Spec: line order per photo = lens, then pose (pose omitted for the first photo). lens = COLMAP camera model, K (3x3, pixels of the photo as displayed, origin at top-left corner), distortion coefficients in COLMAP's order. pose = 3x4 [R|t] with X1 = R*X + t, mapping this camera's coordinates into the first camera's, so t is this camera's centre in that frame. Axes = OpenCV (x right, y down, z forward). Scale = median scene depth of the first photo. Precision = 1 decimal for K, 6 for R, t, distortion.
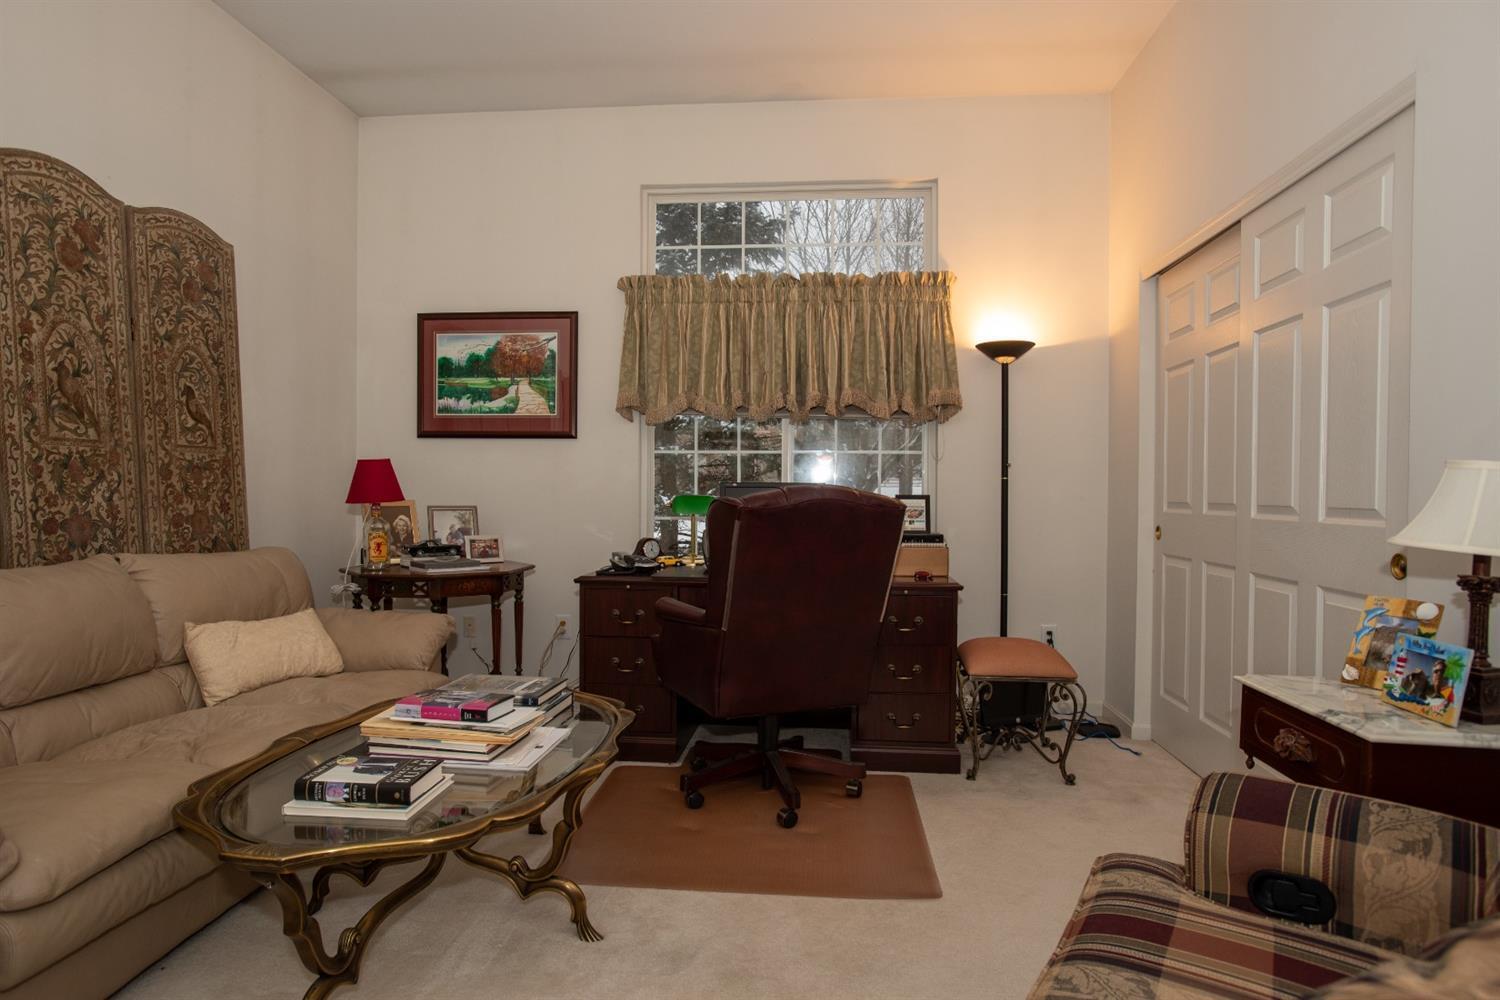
lens RADIAL K [[868.4, 0, 761.0], [0, 868.4, 502.9], [0, 0, 1]] dist [-0.042075, 0.030396]
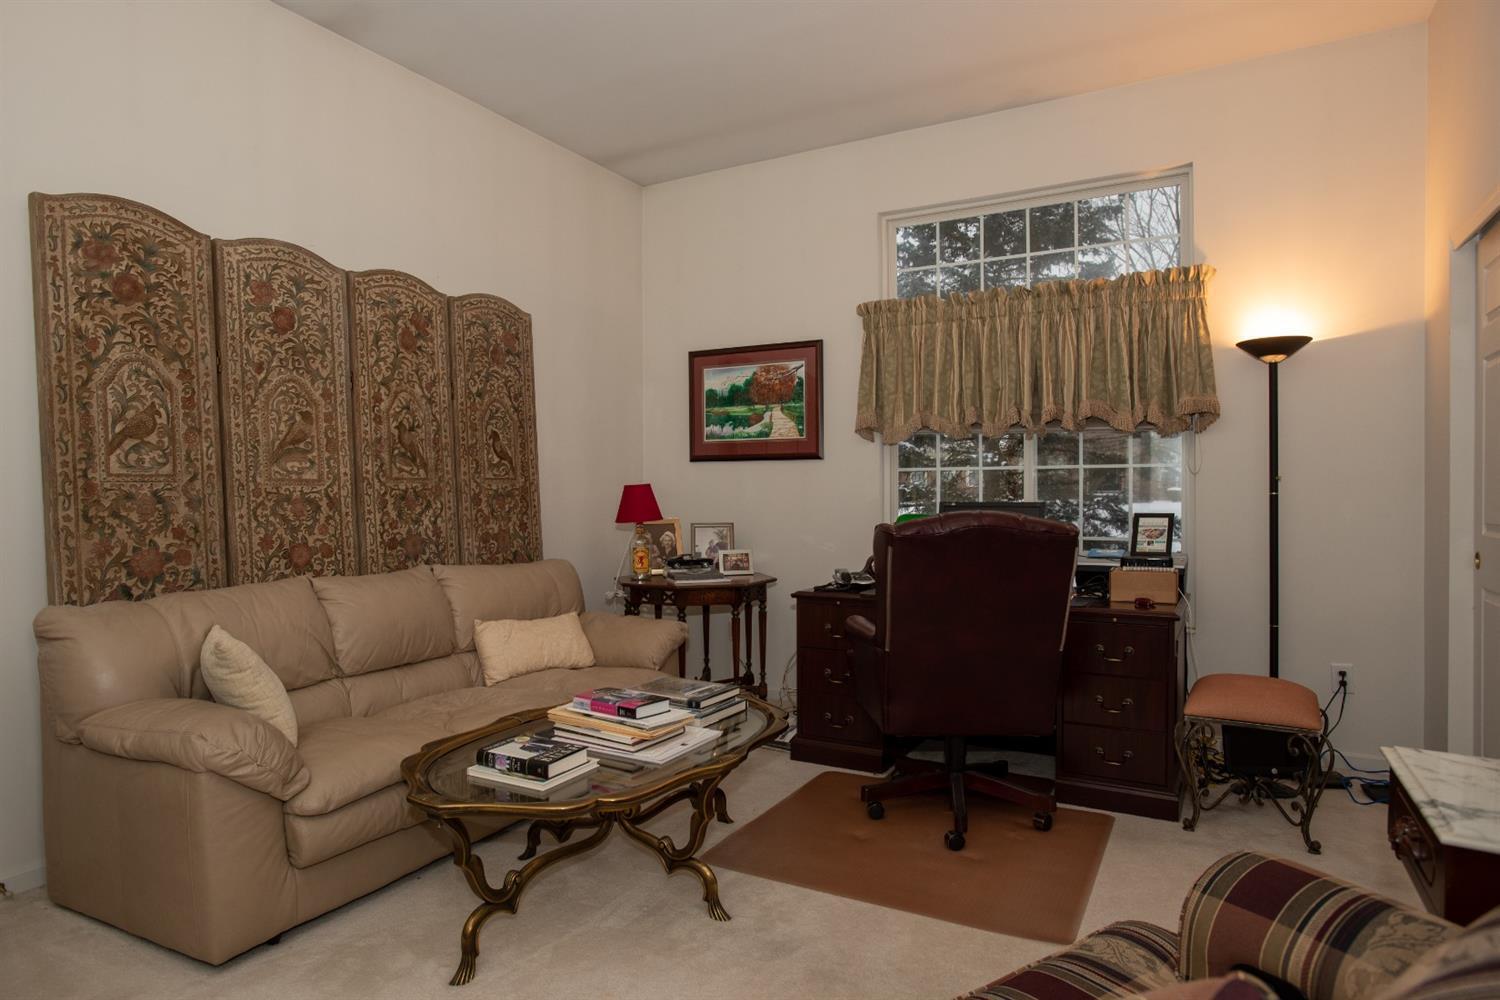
lens RADIAL K [[868.4, 0, 746.3], [0, 868.4, 504.5], [0, 0, 1]] dist [-0.042075, 0.030396]
pose [[0.913746, -0.005629, -0.406247, 0.182836], [0.004823, 0.999984, -0.003008, -0.021721], [0.406257, 0.000789, 0.913758, -0.015414]]
